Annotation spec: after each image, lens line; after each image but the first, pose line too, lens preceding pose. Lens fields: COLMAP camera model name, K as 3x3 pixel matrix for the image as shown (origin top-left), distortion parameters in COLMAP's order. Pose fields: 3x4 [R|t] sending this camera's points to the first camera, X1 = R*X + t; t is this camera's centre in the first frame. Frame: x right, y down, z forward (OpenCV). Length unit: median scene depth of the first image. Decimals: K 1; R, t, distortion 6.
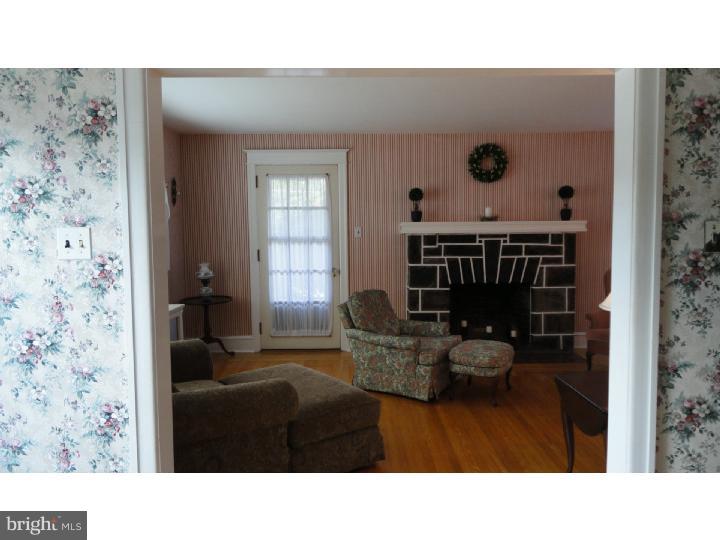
lens RADIAL K [[524.6, 0, 359.9], [0, 524.6, 270.2], [0, 0, 1]] dist [0.001193, -0.001170]
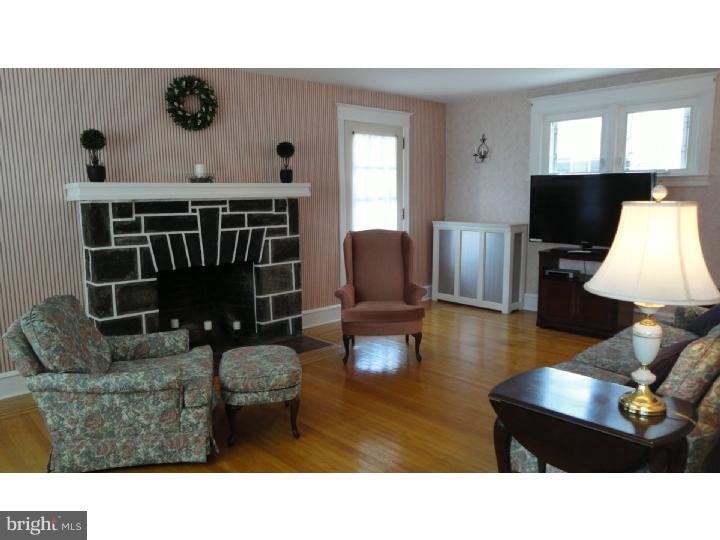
lens RADIAL K [[524.6, 0, 361.6], [0, 524.6, 269.6], [0, 0, 1]] dist [0.001193, -0.001170]
pose [[0.730453, -0.096958, 0.676046, -0.103726], [0.059089, 0.995132, 0.078877, -0.016214], [-0.680402, -0.017669, 0.732626, 0.298084]]
